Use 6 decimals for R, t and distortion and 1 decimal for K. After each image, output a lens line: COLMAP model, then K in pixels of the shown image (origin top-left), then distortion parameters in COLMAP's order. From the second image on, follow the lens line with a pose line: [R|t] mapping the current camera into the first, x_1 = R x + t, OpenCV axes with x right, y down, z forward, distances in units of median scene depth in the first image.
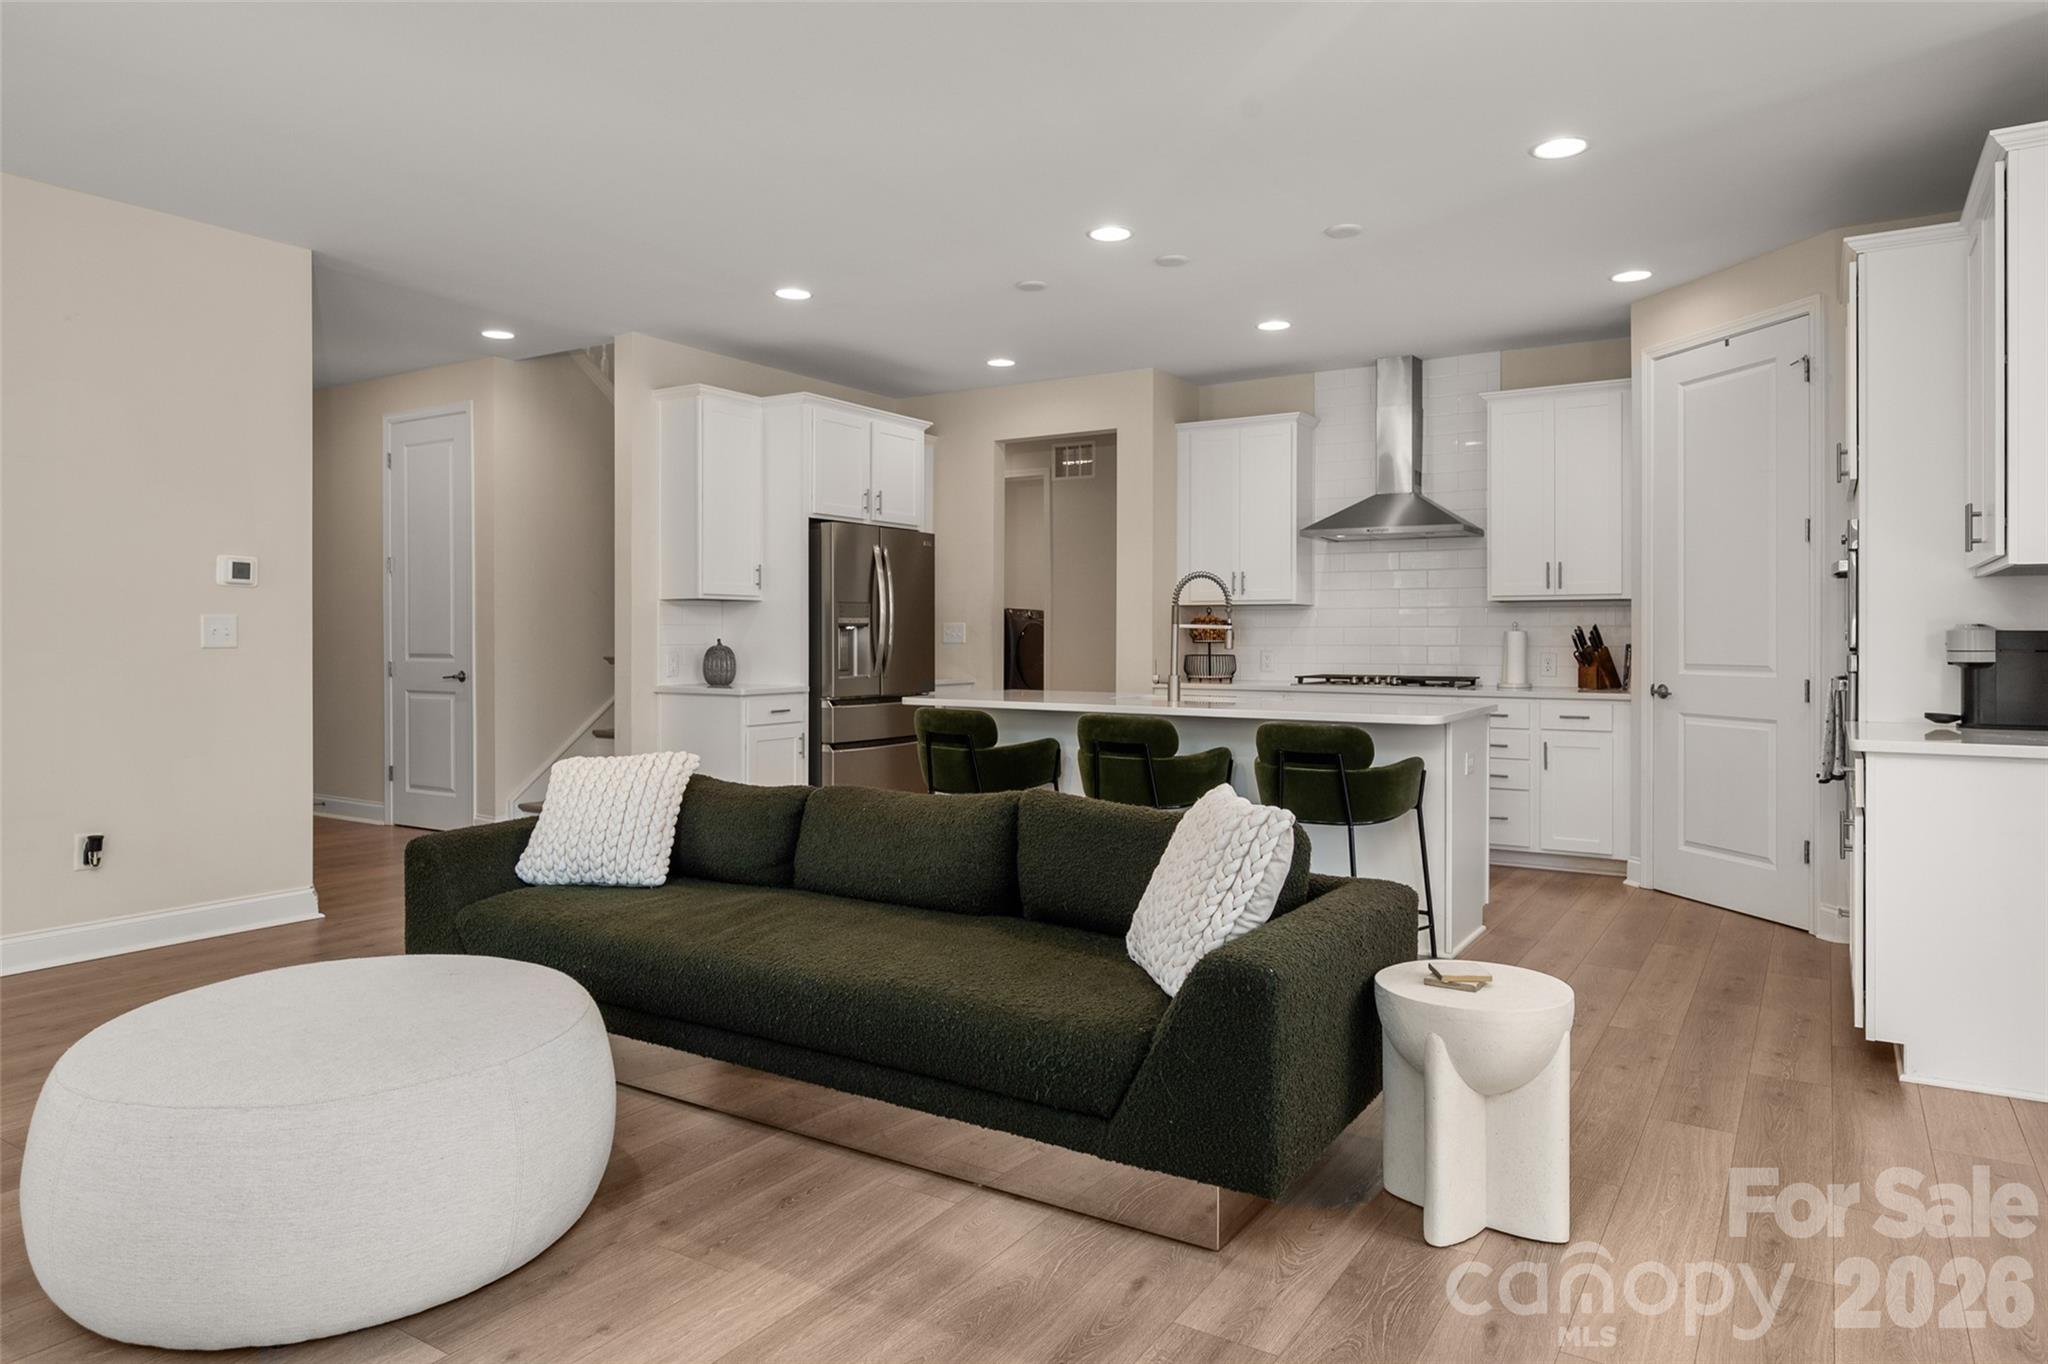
lens RADIAL K [[1302.1, 0, 1035.9], [0, 1302.1, 663.3], [0, 0, 1]] dist [0.038154, 0.000258]
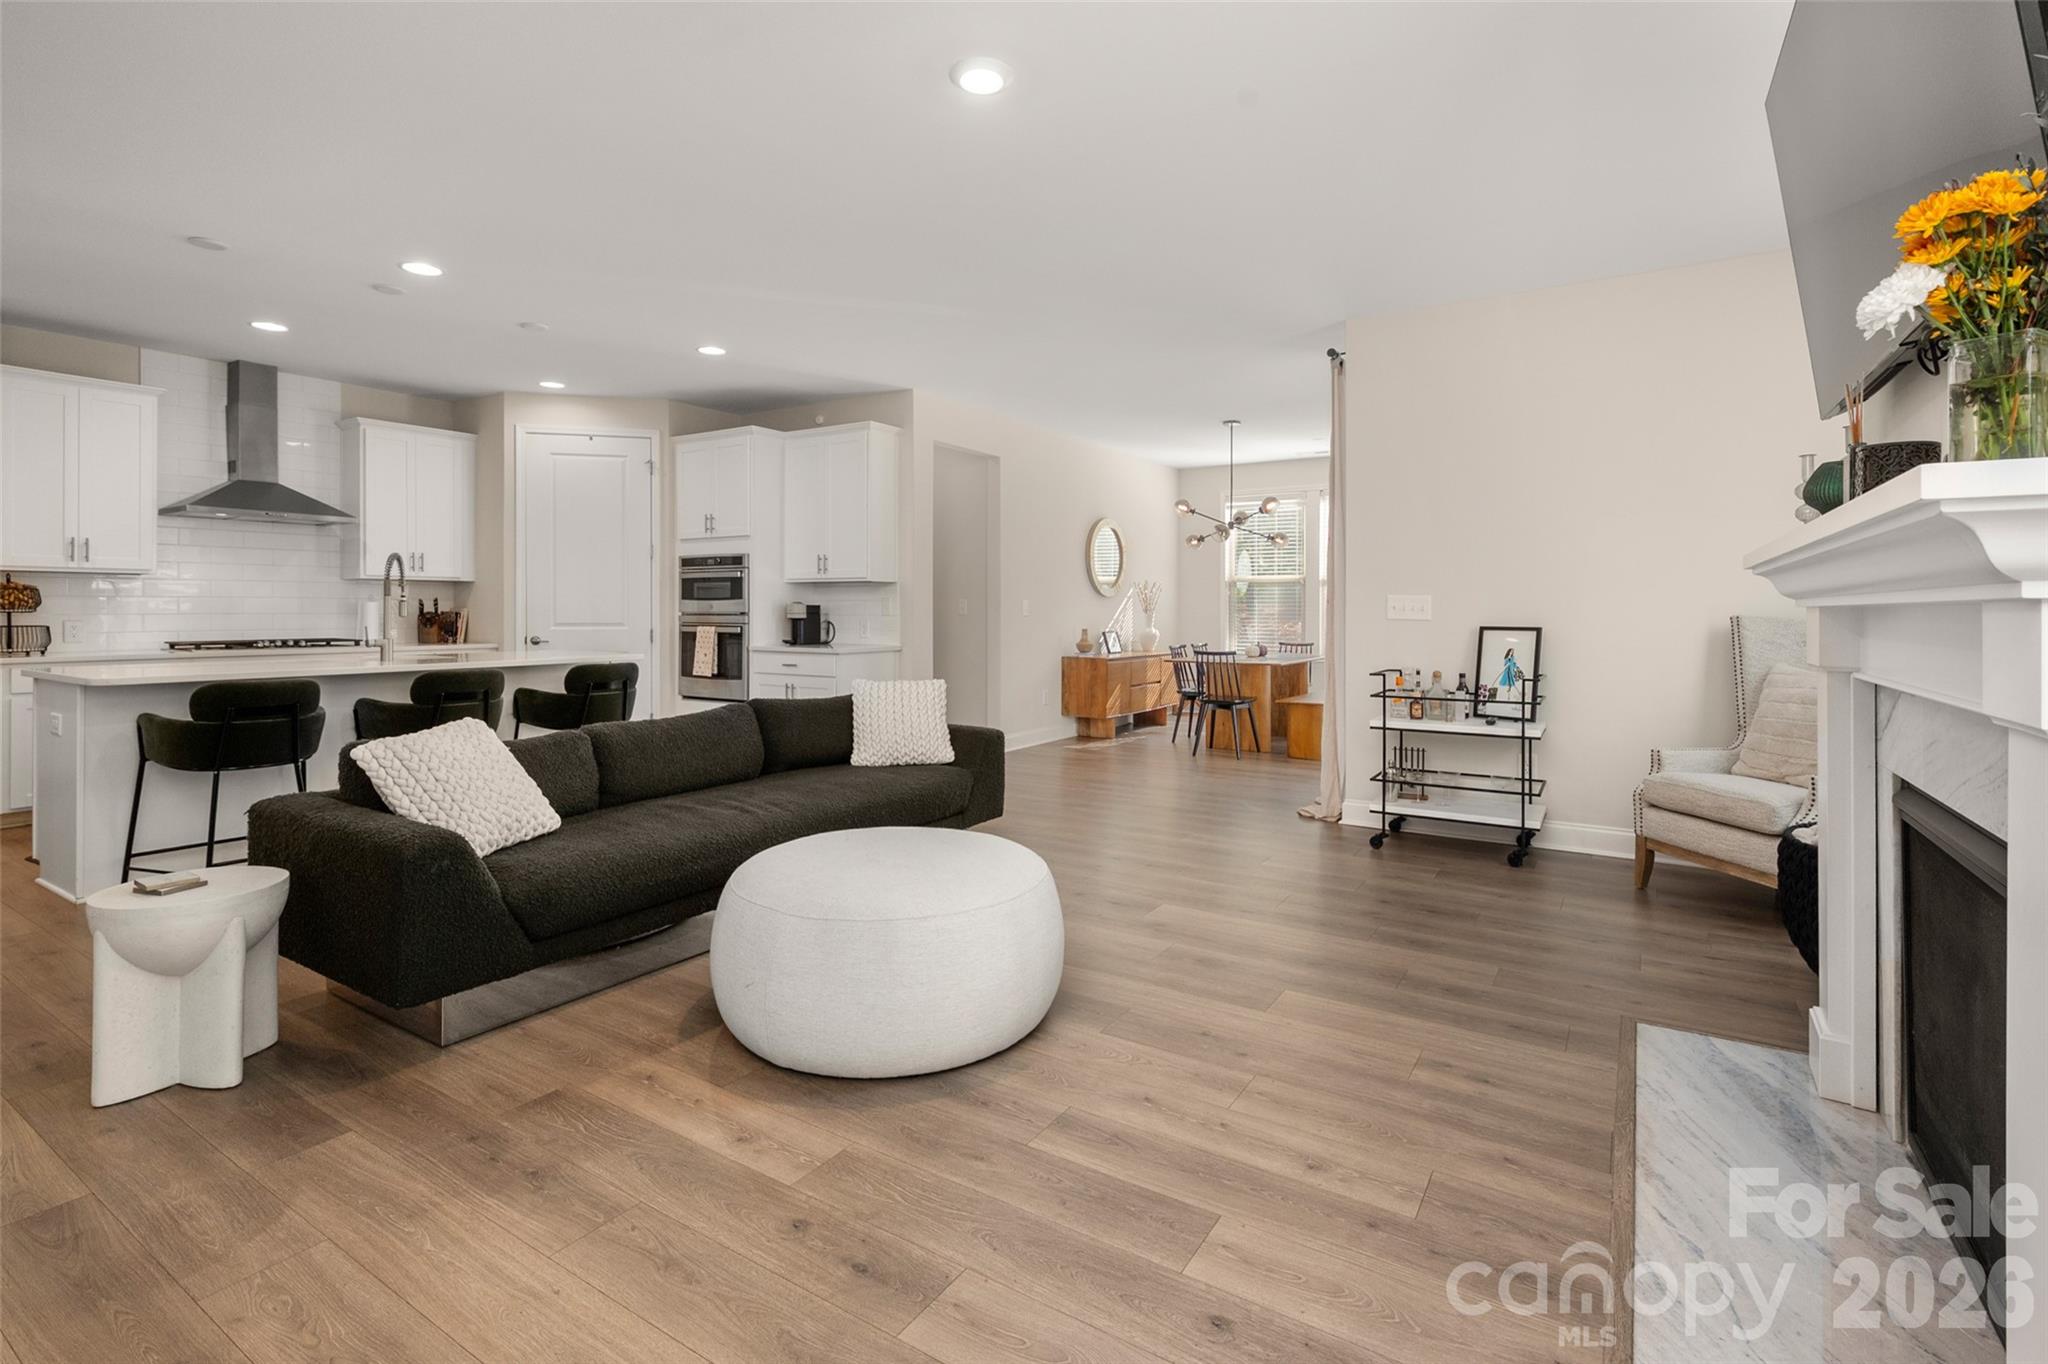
lens RADIAL K [[955.8, 0, 1029.3], [0, 955.8, 611.3], [0, 0, 1]] dist [0.002172, -0.000438]
pose [[0.002219, 0.001813, 0.999996, -0.607823], [0.020659, 0.999785, -0.001858, -0.000061], [-0.999784, 0.020663, 0.002181, 0.343456]]
